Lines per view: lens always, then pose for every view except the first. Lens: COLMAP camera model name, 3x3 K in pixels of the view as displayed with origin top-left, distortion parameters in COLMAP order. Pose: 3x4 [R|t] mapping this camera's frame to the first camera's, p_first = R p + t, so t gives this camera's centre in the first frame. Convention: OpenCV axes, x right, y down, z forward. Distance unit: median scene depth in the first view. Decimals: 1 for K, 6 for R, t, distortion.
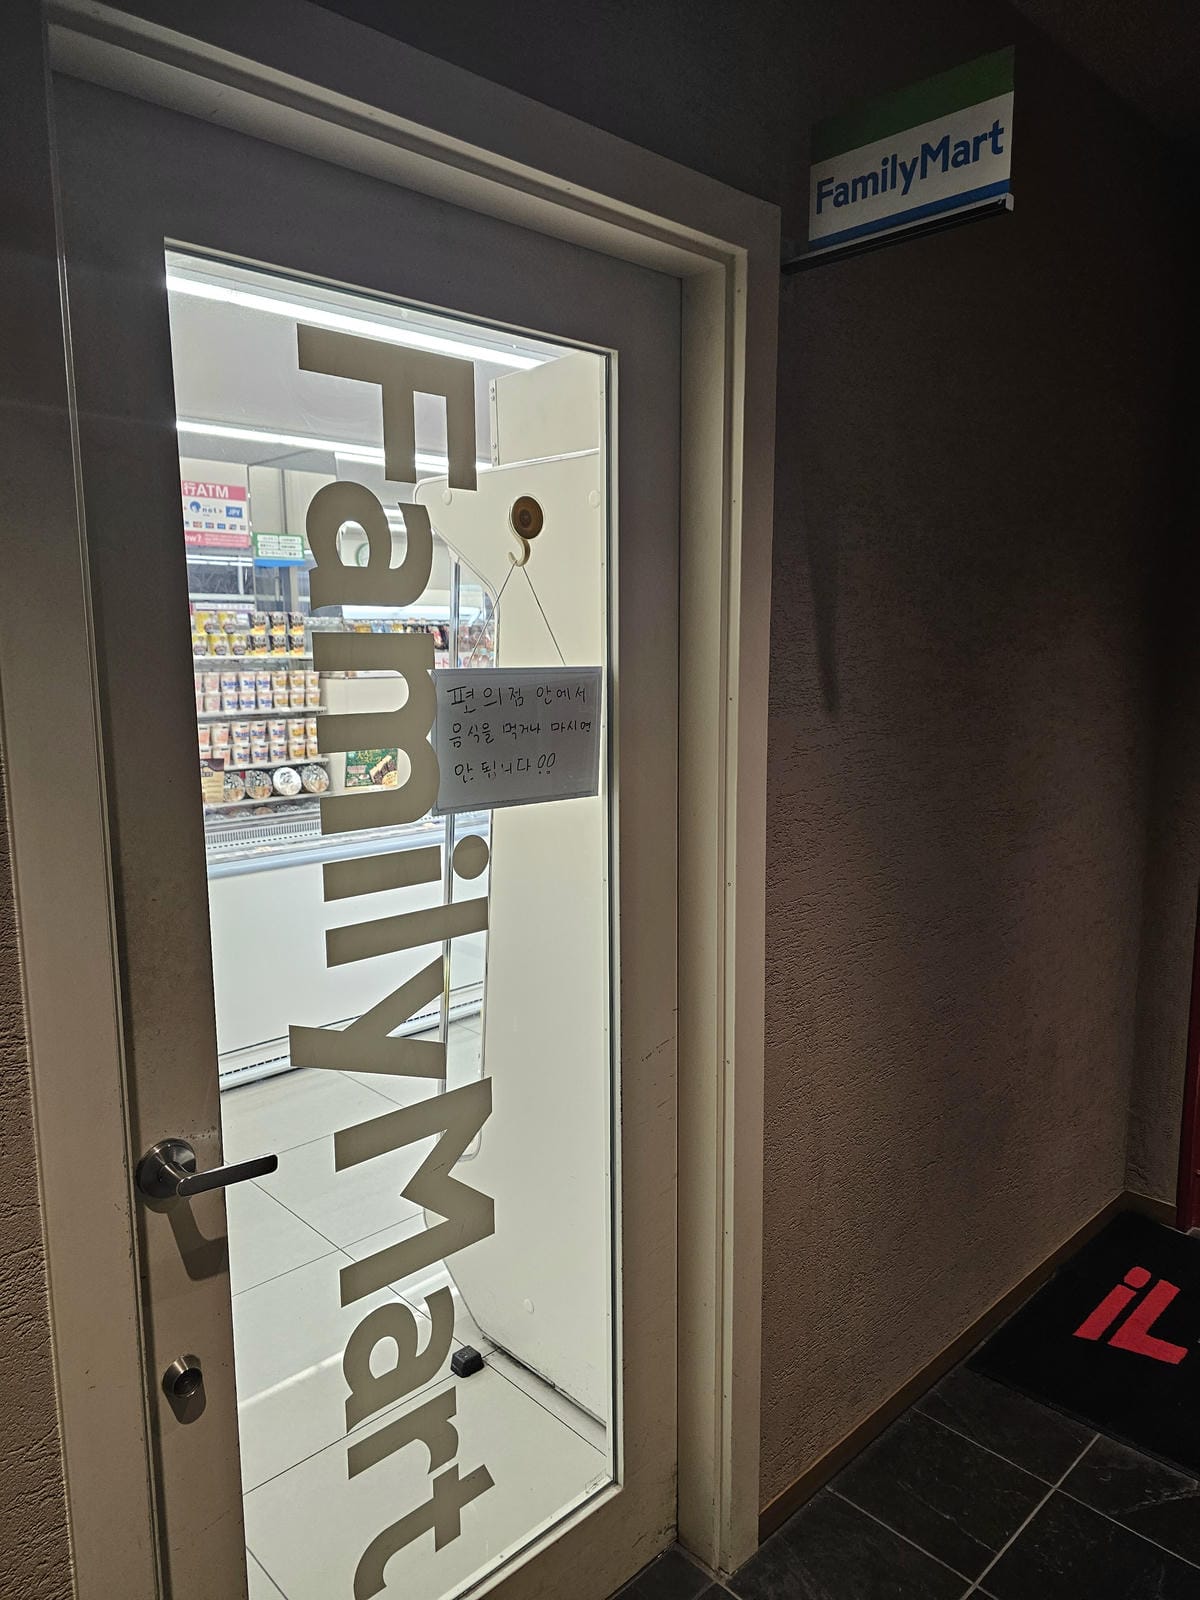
lens RADIAL K [[1081.0, 0, 602.0], [0, 1081.0, 800.2], [0, 0, 1]] dist [0.020297, -0.005648]
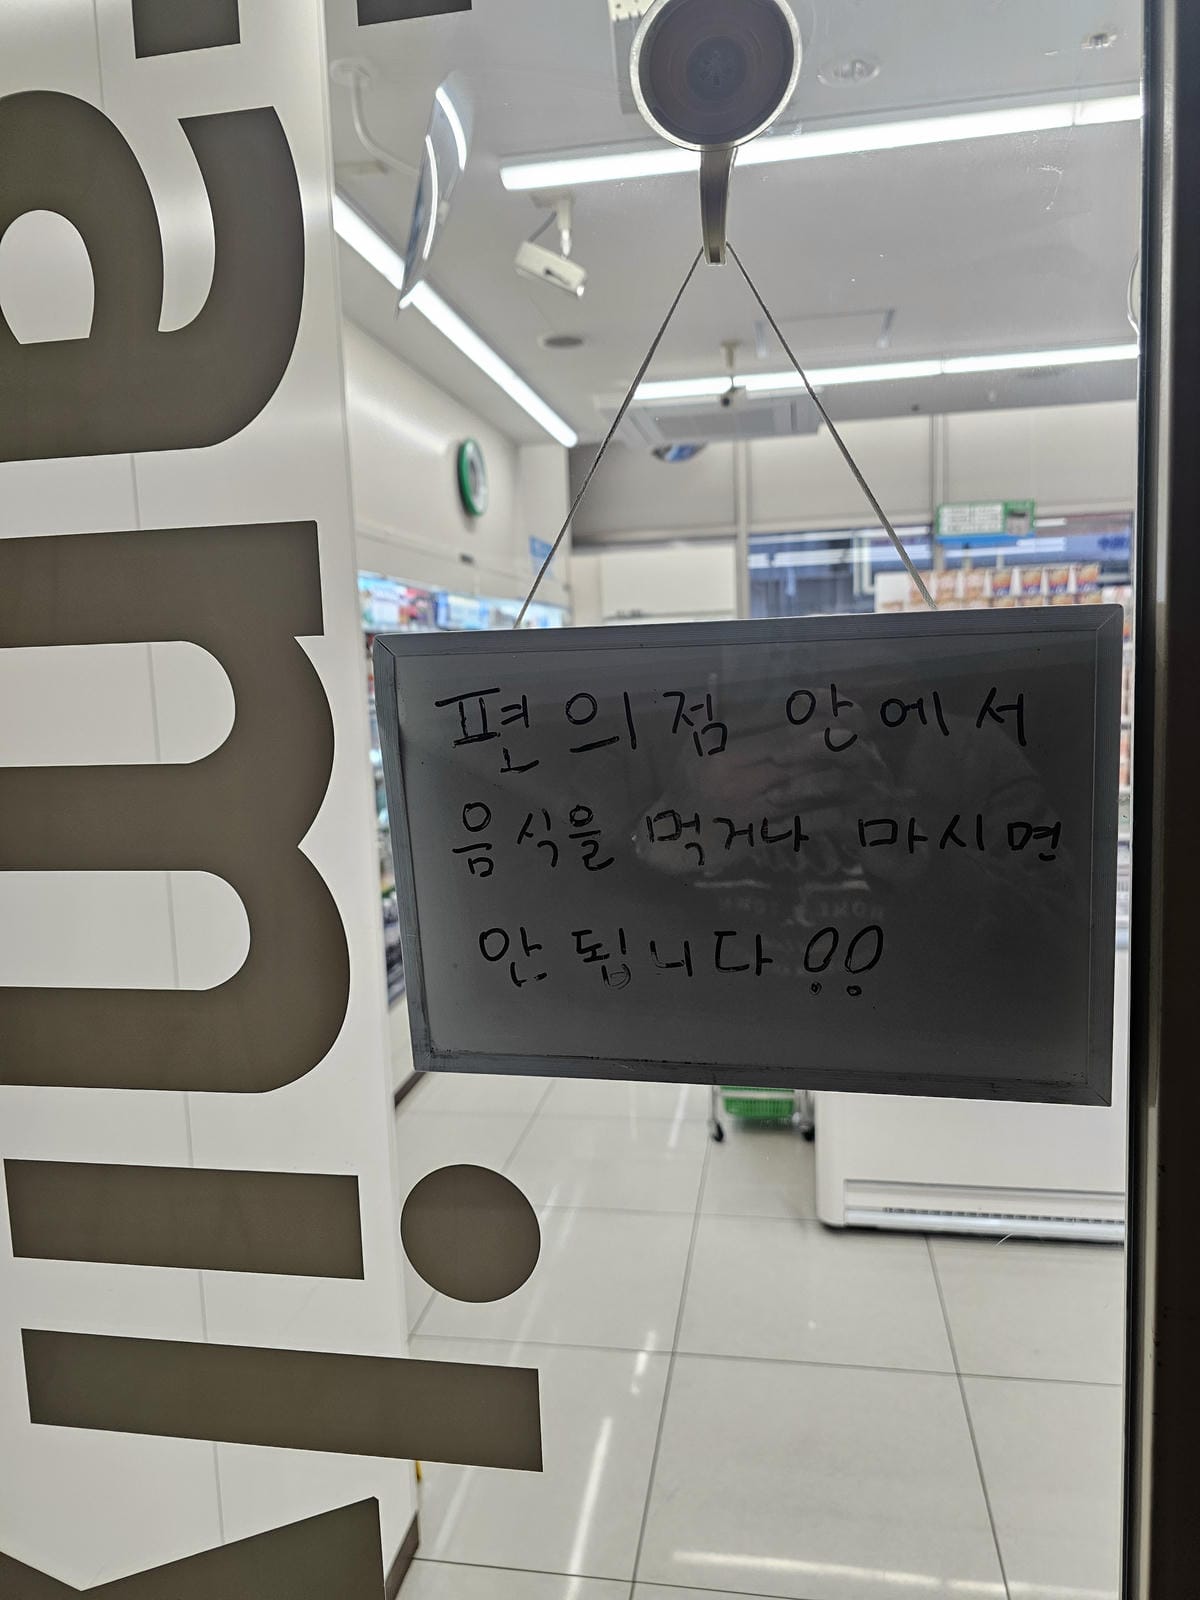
lens RADIAL K [[1081.0, 0, 606.5], [0, 1081.0, 774.8], [0, 0, 1]] dist [0.020297, -0.005648]
pose [[0.597850, 0.062702, -0.799152, 0.143561], [-0.085269, 0.996254, 0.014377, -0.086044], [0.797060, 0.059547, 0.600957, 0.826309]]
